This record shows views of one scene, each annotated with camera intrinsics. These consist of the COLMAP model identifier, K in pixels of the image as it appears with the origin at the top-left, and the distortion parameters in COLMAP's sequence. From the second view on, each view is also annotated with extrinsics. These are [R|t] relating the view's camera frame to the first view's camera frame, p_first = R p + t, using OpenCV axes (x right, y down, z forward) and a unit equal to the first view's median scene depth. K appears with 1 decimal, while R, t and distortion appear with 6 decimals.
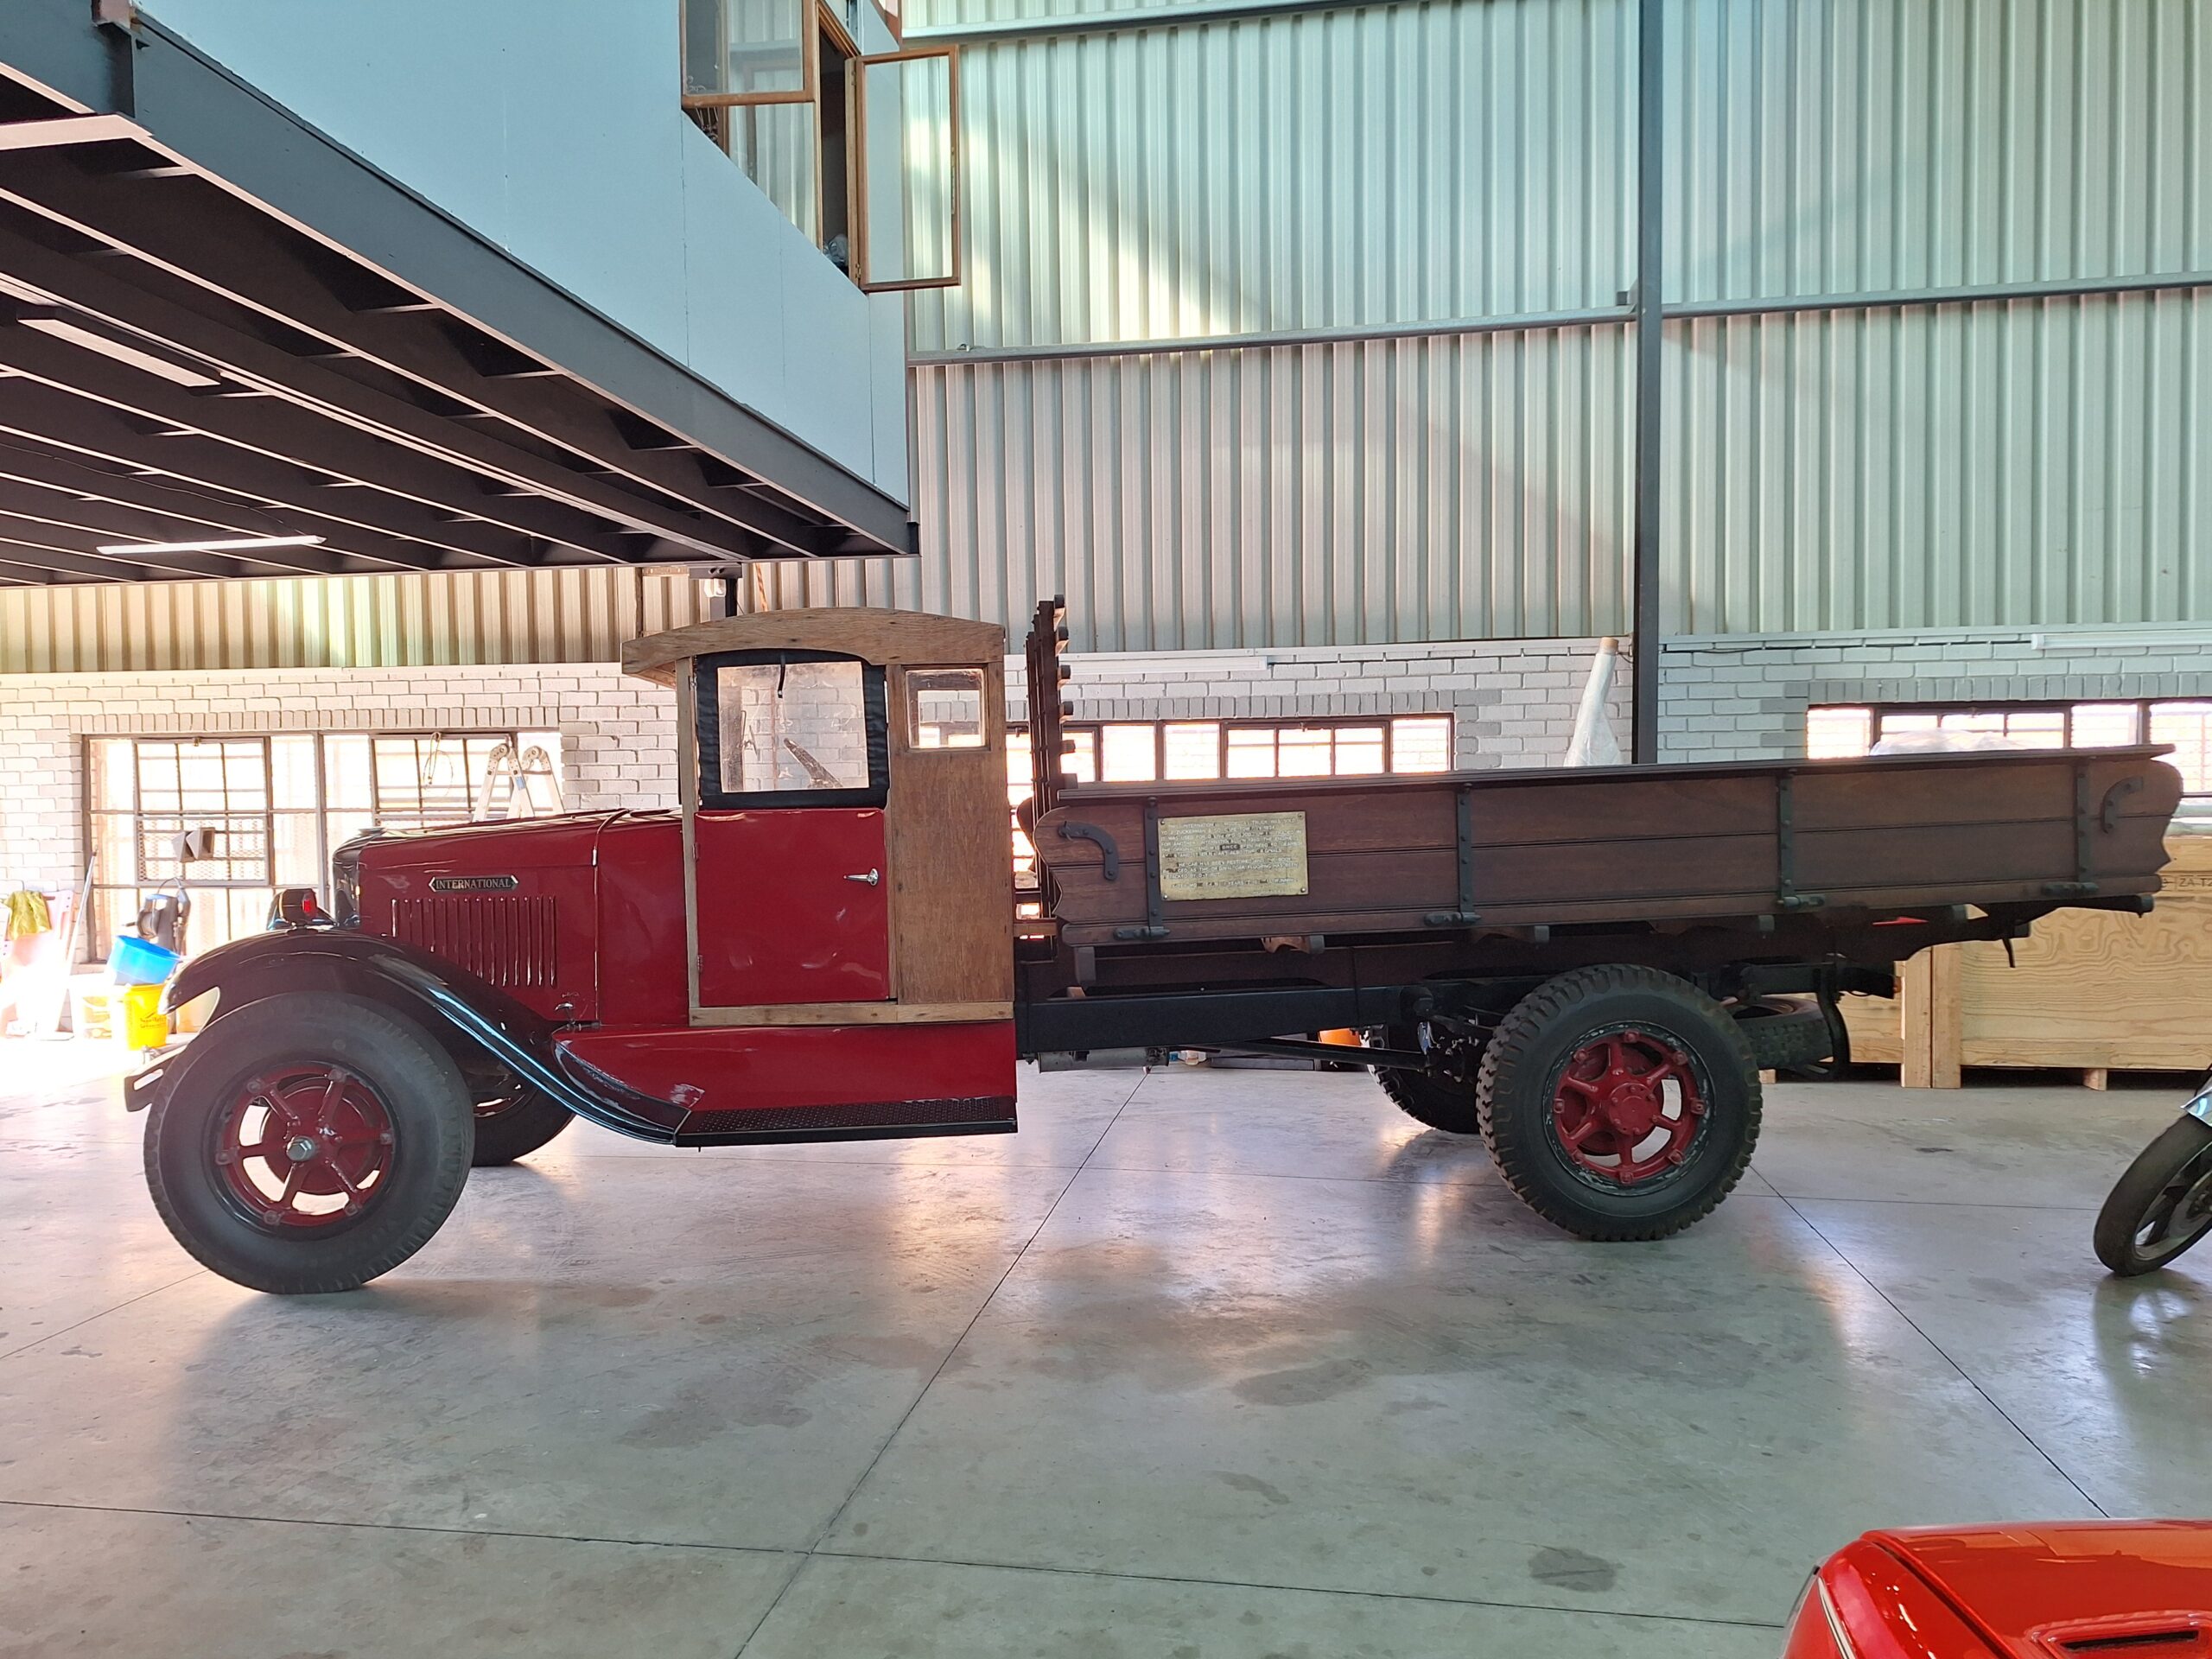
lens RADIAL K [[1500.1, 0, 1131.5], [0, 1500.1, 877.1], [0, 0, 1]] dist [0.080005, -0.095385]
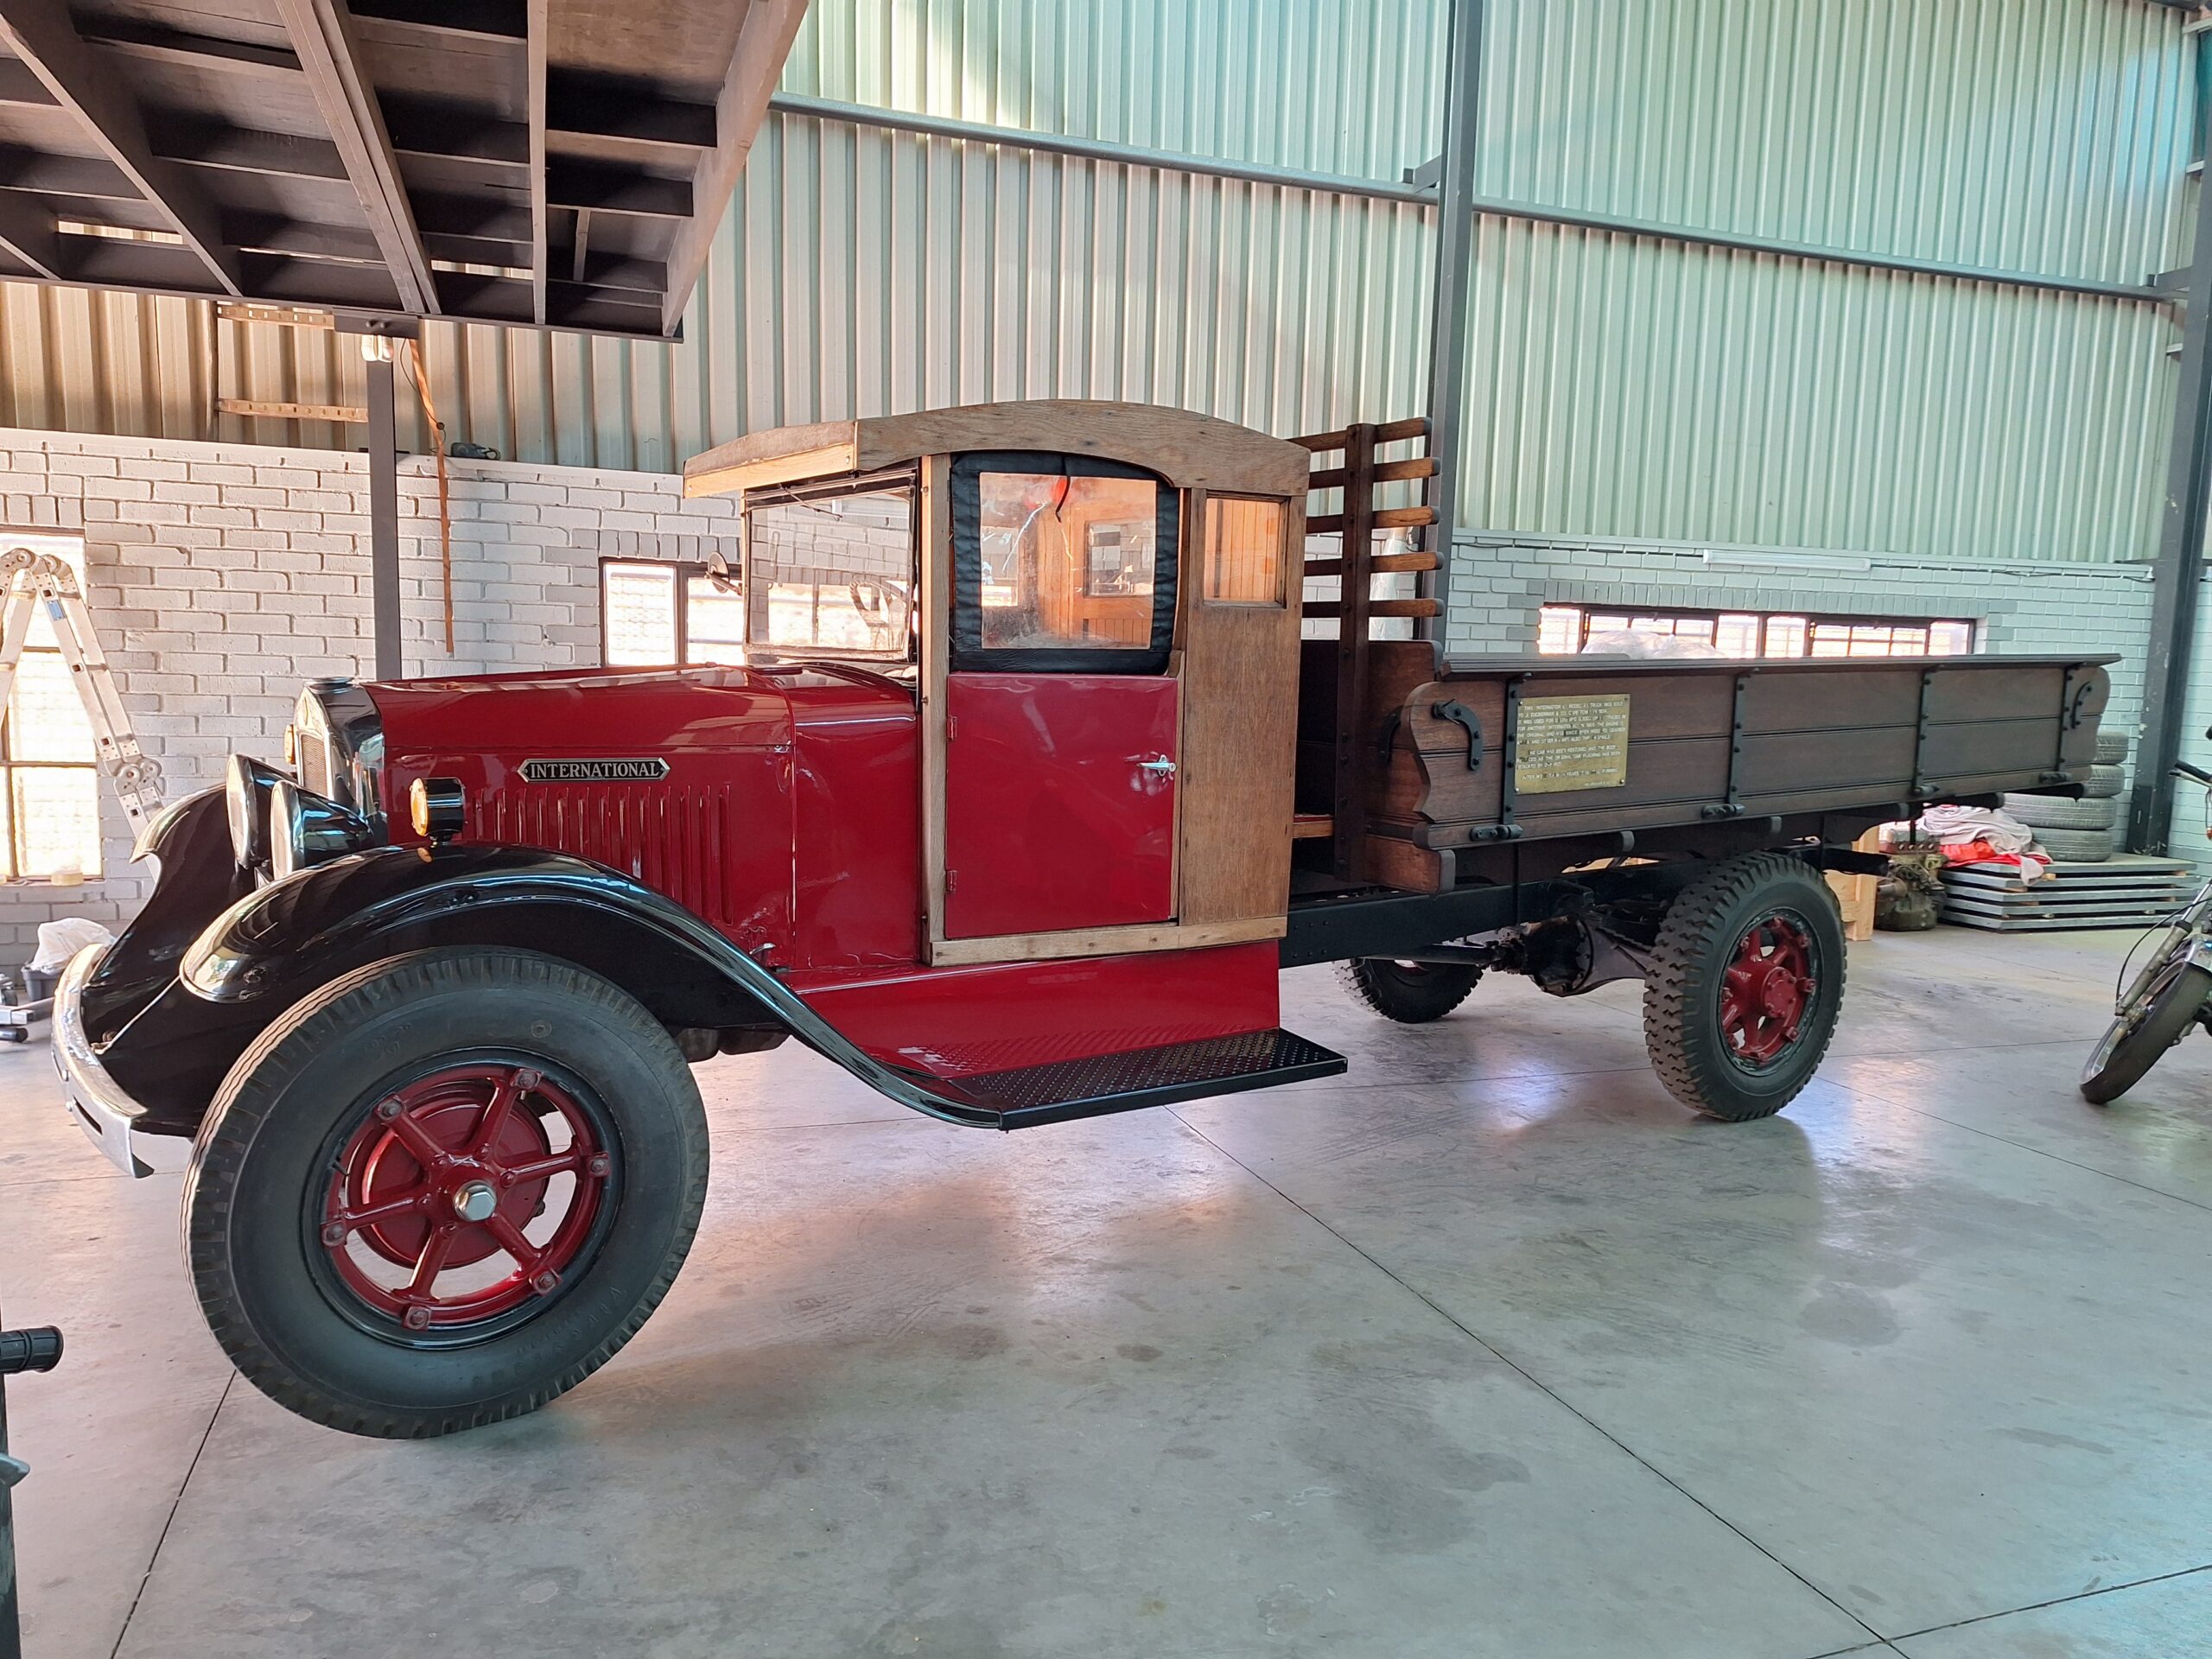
lens RADIAL K [[1500.1, 0, 1131.5], [0, 1500.1, 877.1], [0, 0, 1]] dist [0.080005, -0.095385]
pose [[0.881402, -0.030170, 0.471403, -0.550437], [-0.008612, 0.996766, 0.079896, -0.004026], [-0.472289, -0.074480, 0.878291, 0.315263]]
